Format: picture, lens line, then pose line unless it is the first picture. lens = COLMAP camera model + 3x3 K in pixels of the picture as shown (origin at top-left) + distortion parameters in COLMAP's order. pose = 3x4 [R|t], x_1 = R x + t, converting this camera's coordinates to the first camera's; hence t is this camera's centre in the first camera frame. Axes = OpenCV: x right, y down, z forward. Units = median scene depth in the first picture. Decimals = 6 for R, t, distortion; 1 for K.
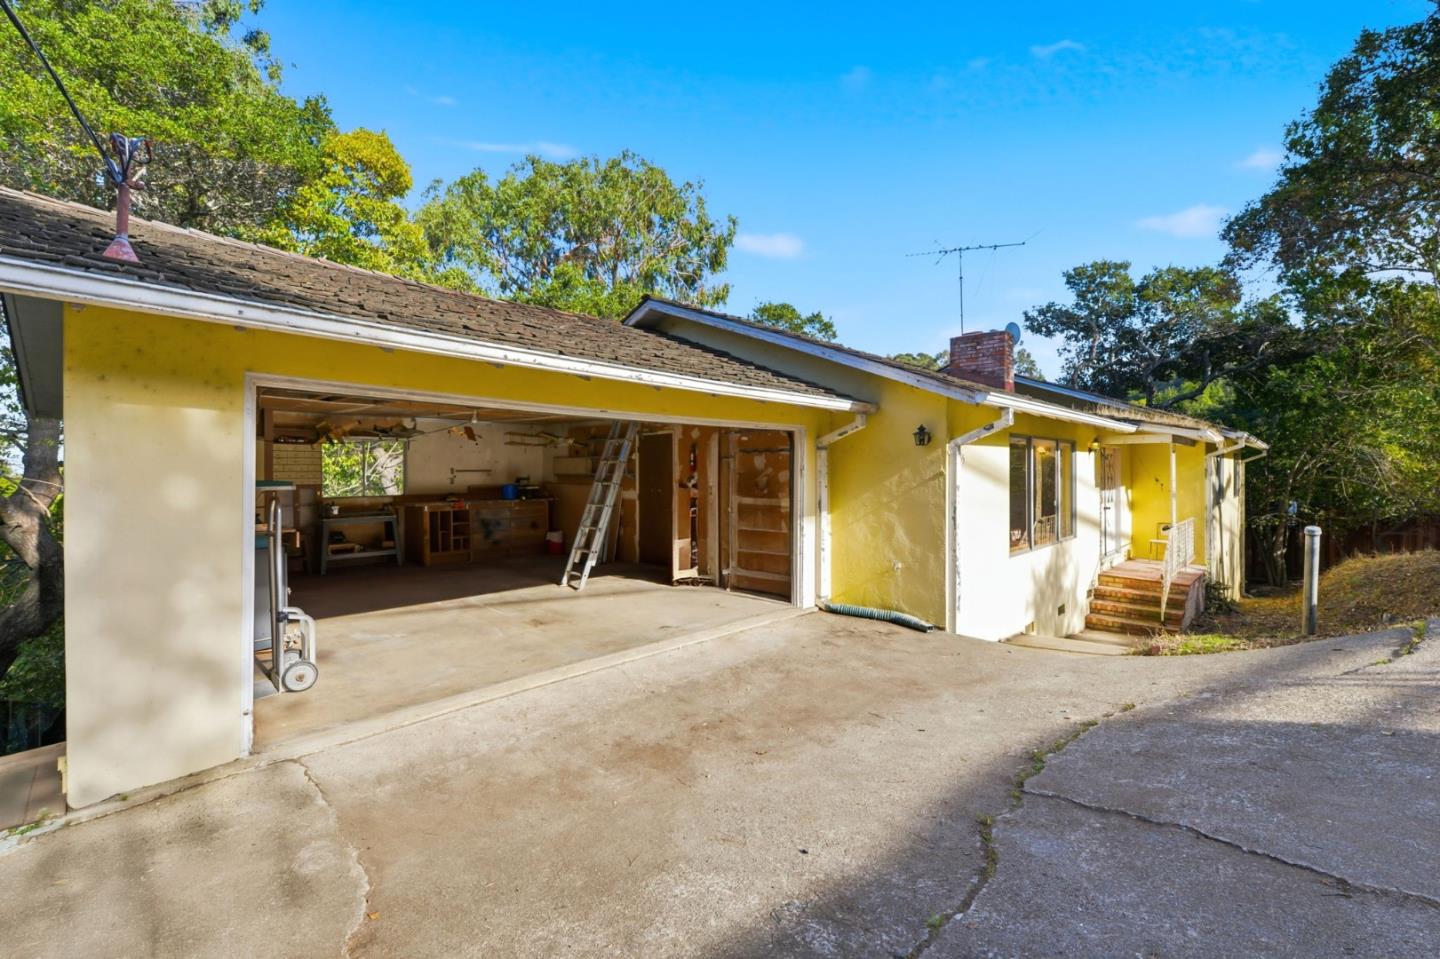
lens RADIAL K [[603.4, 0, 718.6], [0, 603.4, 475.8], [0, 0, 1]] dist [-0.007359, -0.000239]
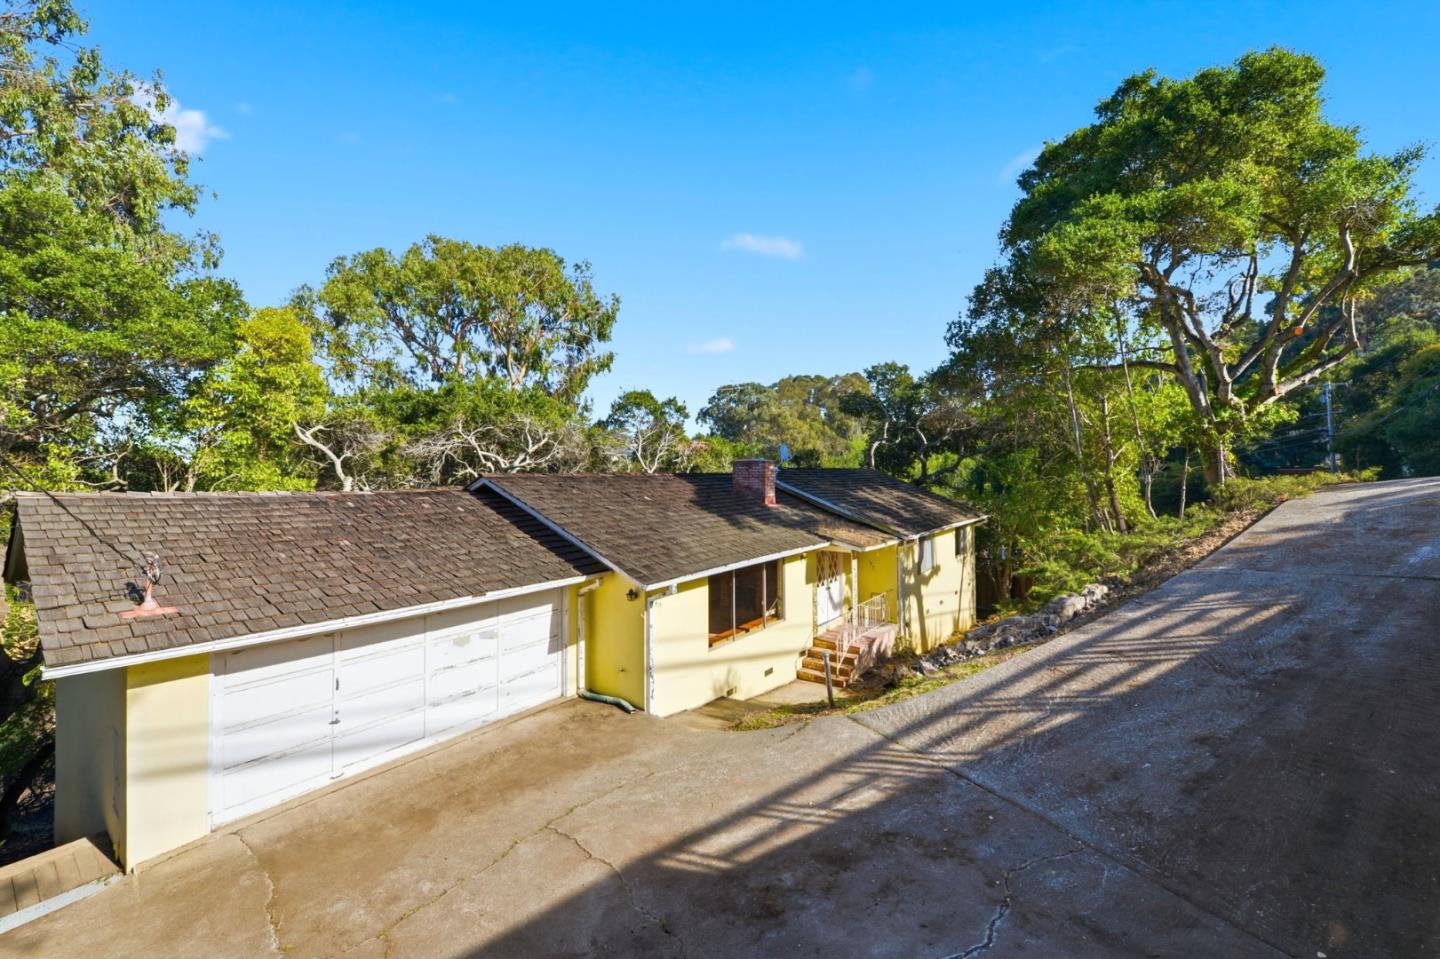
lens RADIAL K [[568.2, 0, 714.7], [0, 568.2, 475.0], [0, 0, 1]] dist [-0.008011, -0.000124]
pose [[0.990634, -0.004505, 0.136469, 0.250427], [0.006654, 0.999861, -0.015294, -0.266349], [-0.136381, 0.016059, 0.990526, -0.432764]]
